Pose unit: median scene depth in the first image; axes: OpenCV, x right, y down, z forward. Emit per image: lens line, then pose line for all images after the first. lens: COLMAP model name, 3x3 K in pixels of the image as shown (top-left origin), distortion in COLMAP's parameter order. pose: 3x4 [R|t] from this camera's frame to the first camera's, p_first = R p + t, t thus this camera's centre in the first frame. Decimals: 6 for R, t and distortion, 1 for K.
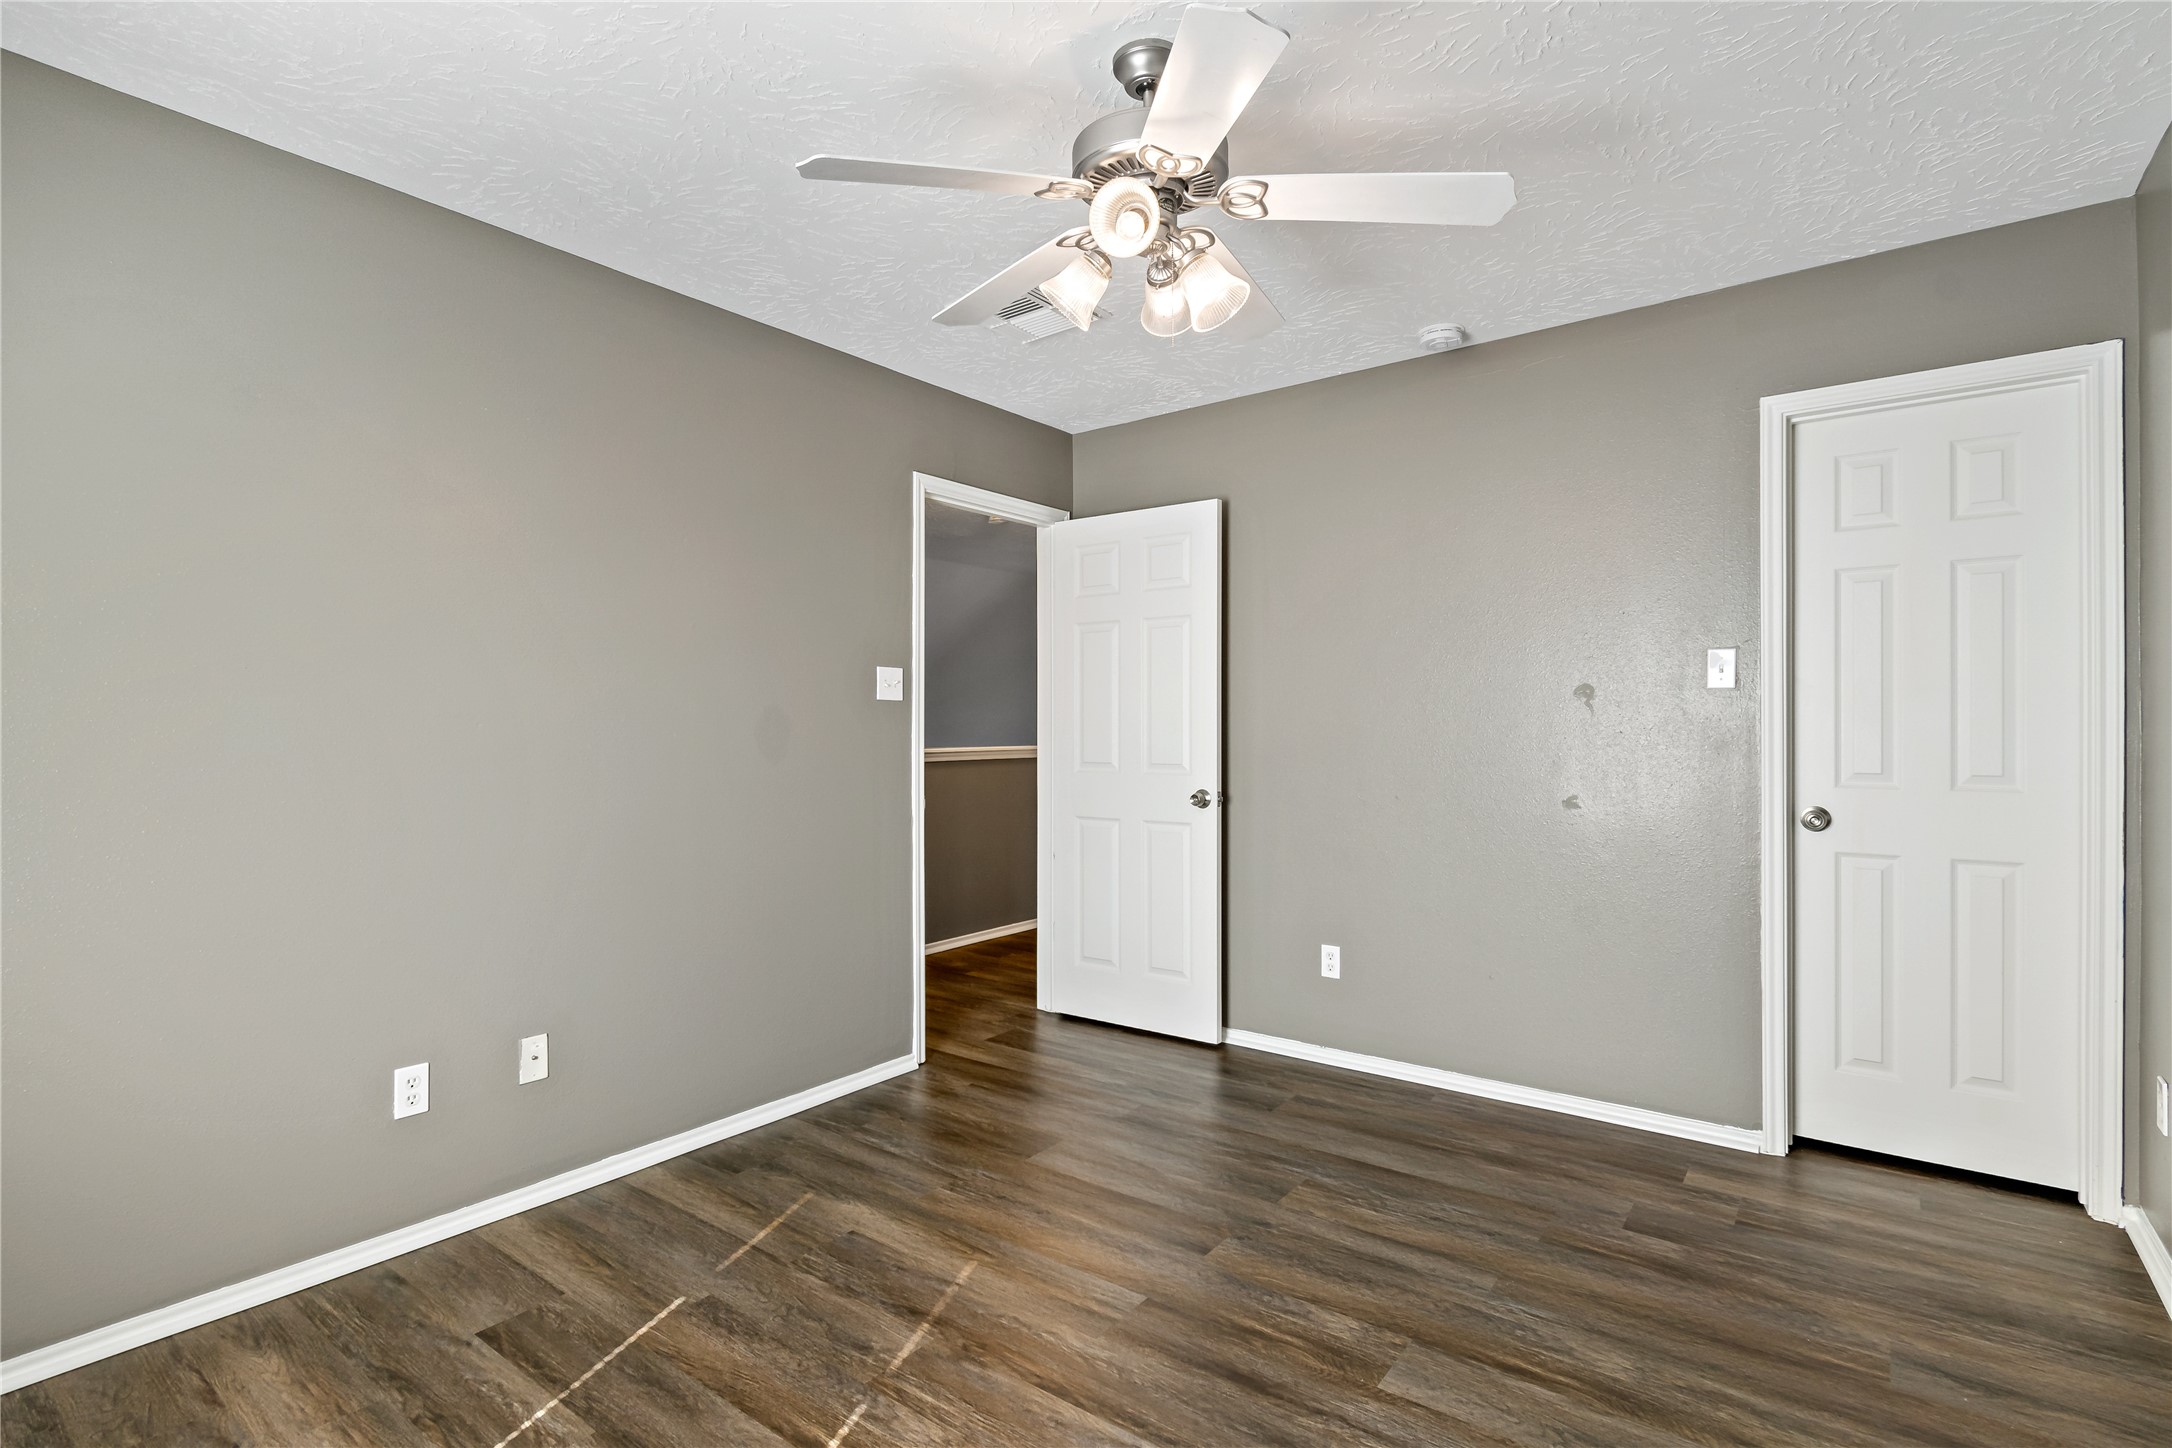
lens RADIAL K [[1039.5, 0, 1085.4], [0, 1039.5, 730.9], [0, 0, 1]] dist [-0.001071, -0.000141]
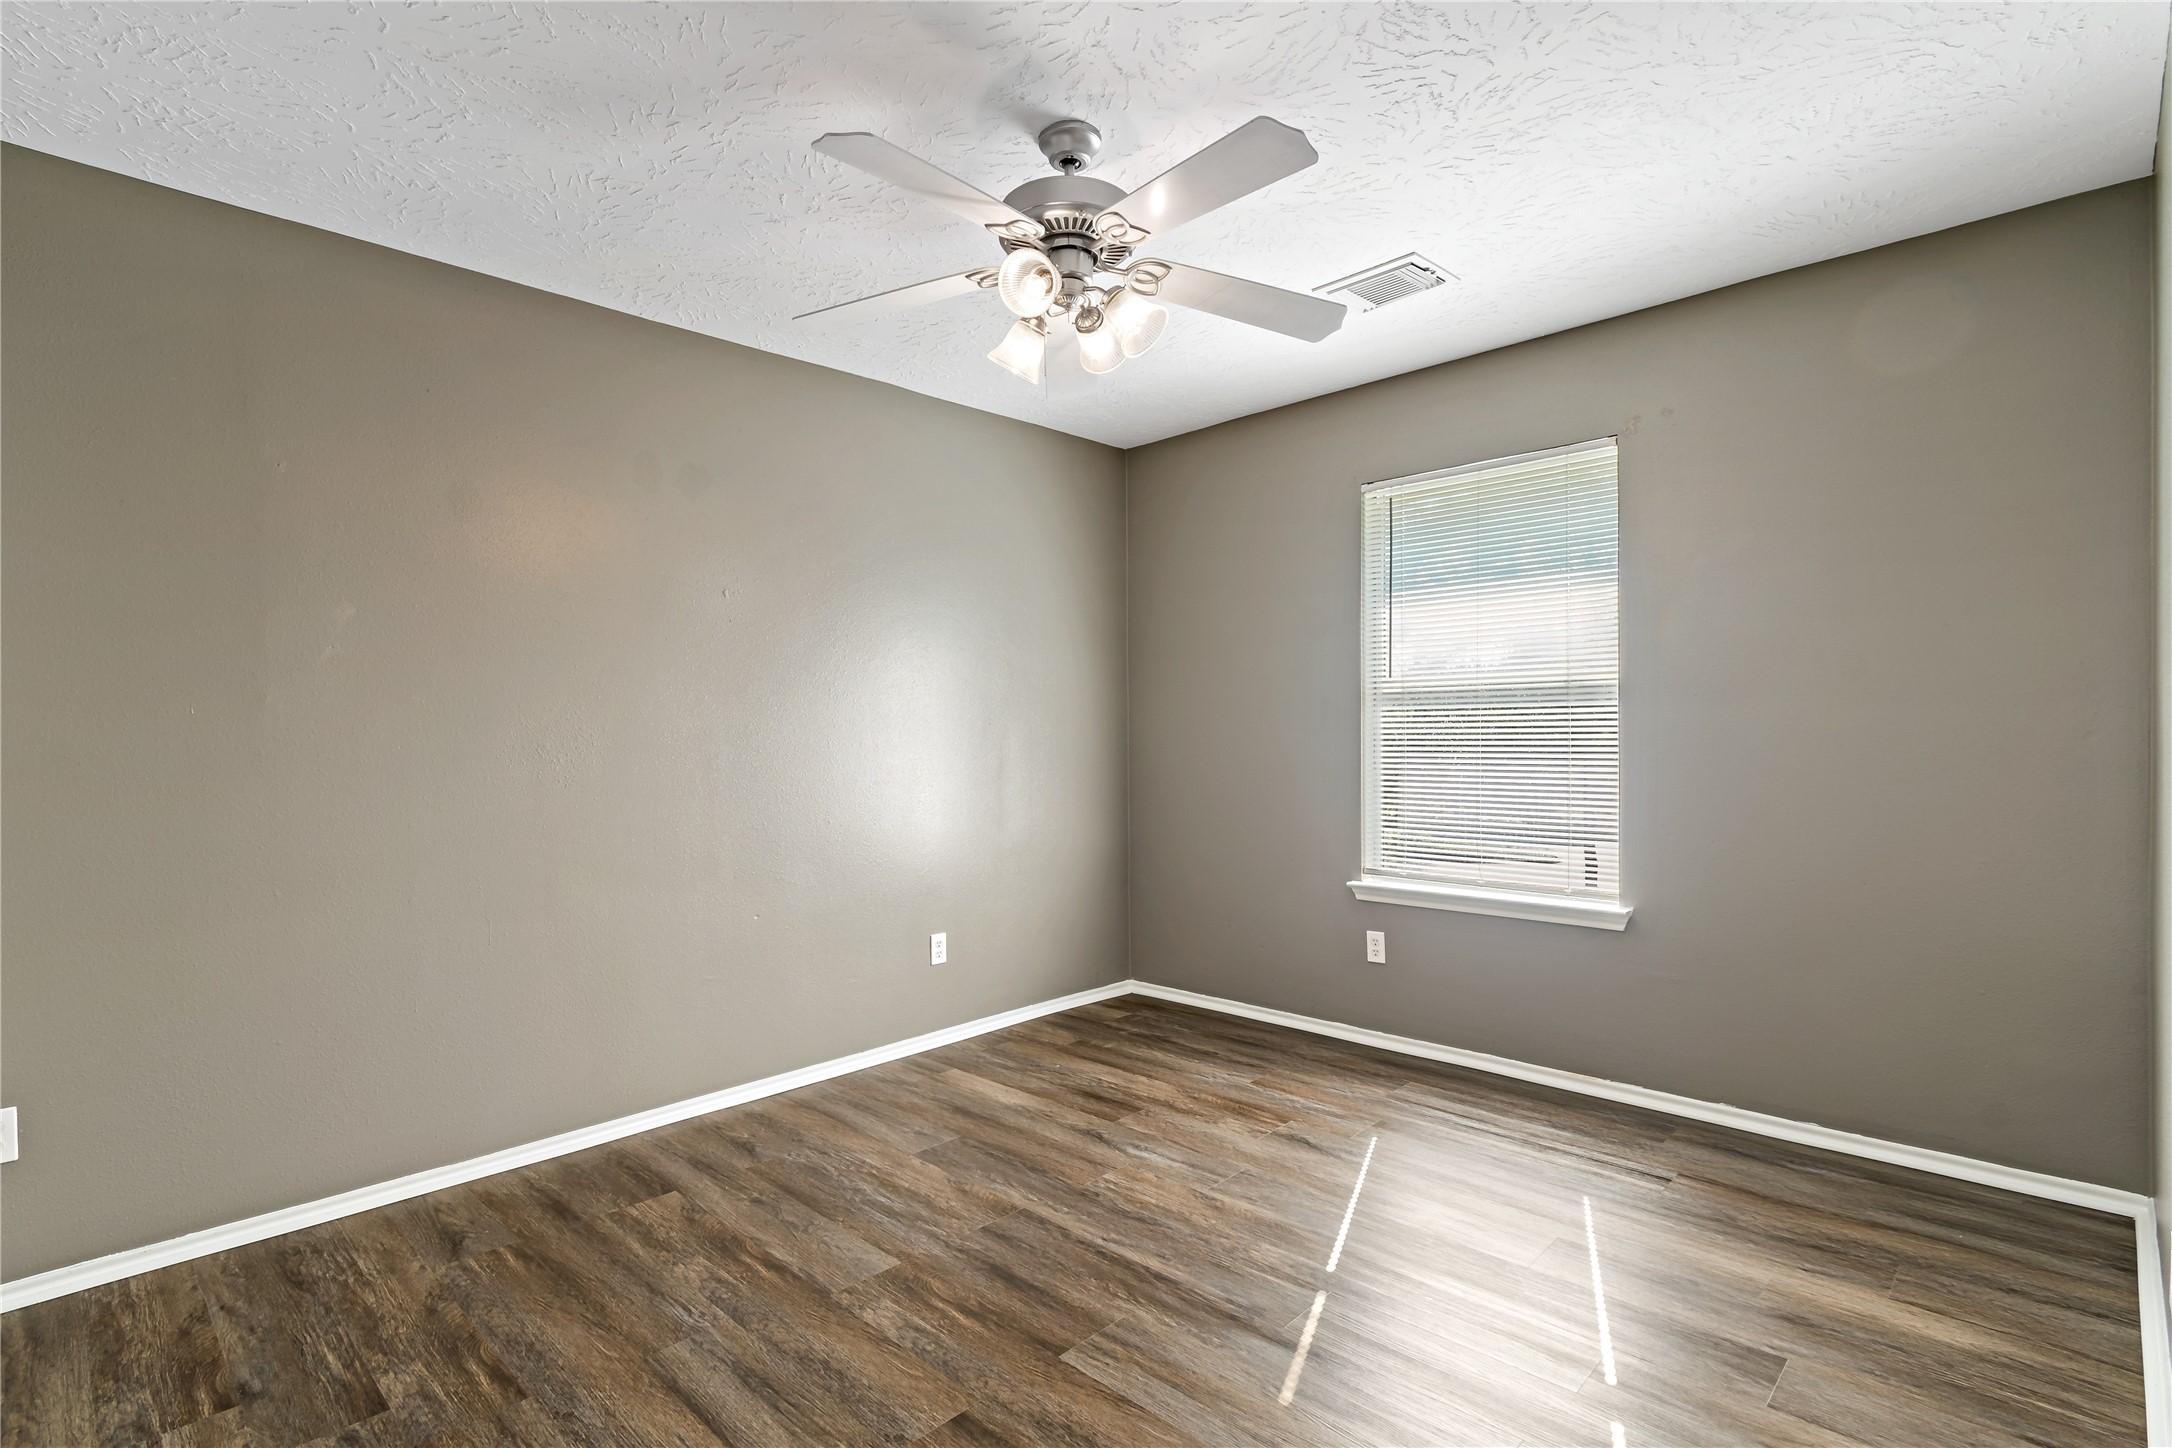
lens RADIAL K [[1039.5, 0, 1085.8], [0, 1039.5, 729.8], [0, 0, 1]] dist [-0.001071, -0.000141]
pose [[-0.991973, 0.013665, 0.125706, -0.090852], [0.015103, 0.999831, 0.010497, -0.005896], [-0.125542, 0.012311, -0.992012, 2.038473]]
